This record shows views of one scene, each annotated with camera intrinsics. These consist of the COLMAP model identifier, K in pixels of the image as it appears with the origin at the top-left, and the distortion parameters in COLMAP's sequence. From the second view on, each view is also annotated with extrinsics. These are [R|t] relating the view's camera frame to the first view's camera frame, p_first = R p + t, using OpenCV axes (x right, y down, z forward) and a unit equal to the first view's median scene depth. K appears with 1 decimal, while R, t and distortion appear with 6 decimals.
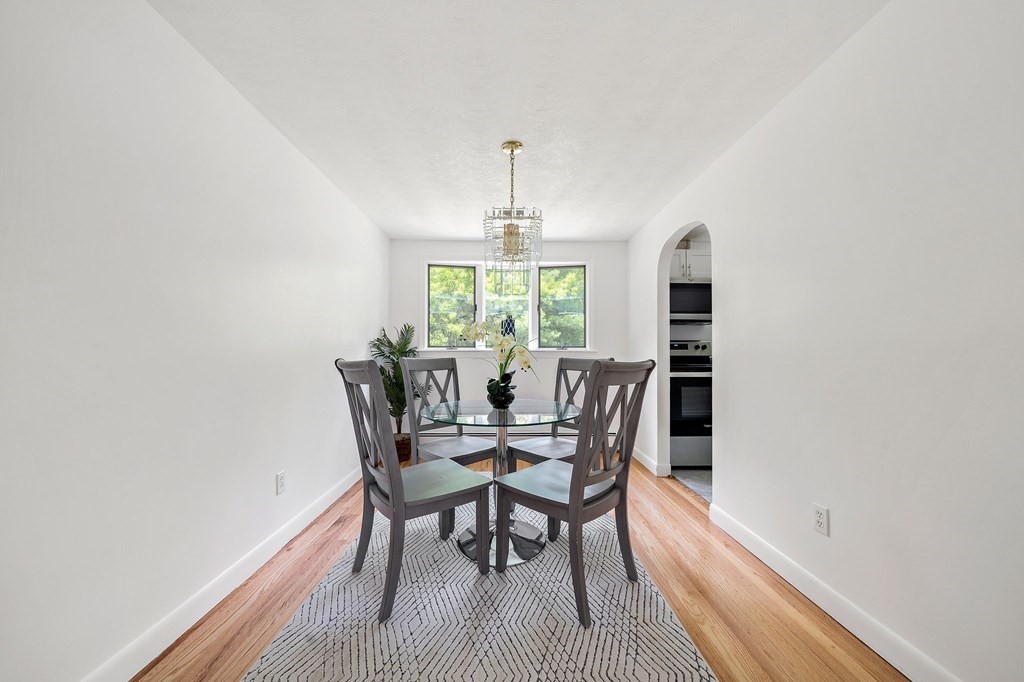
lens RADIAL K [[353.6, 0, 522.3], [0, 353.6, 346.8], [0, 0, 1]] dist [-0.003253, -0.000240]
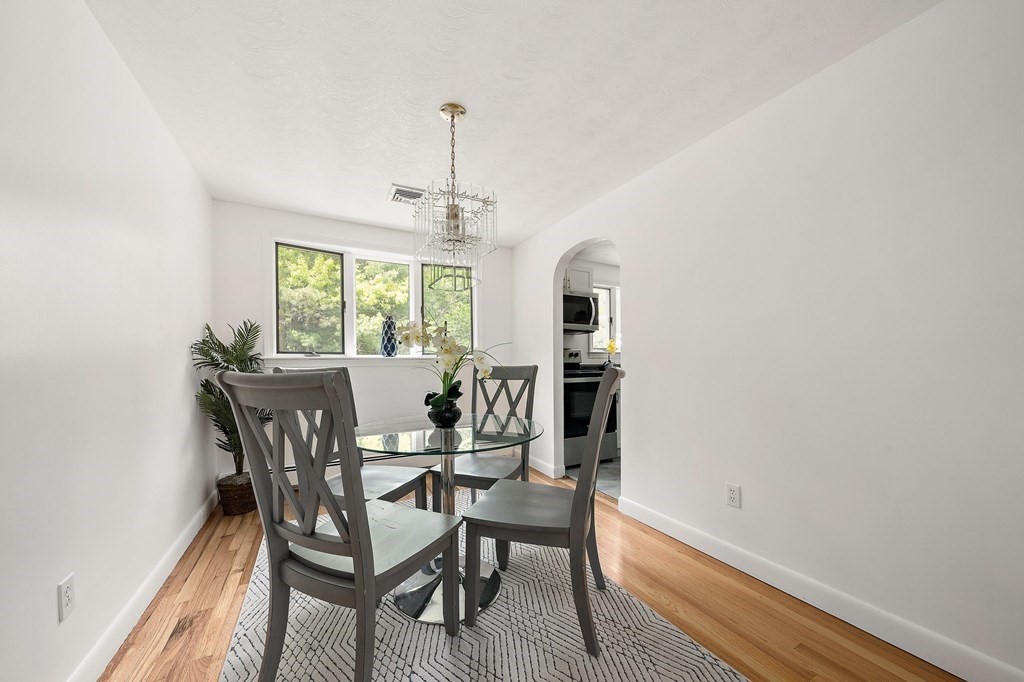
lens RADIAL K [[353.6, 0, 517.2], [0, 353.6, 362.0], [0, 0, 1]] dist [-0.003253, -0.000240]
pose [[0.892098, -0.003702, 0.451827, -0.250130], [-0.005877, 0.999787, 0.019793, 0.003224], [-0.451804, -0.020313, 0.891886, 0.168729]]
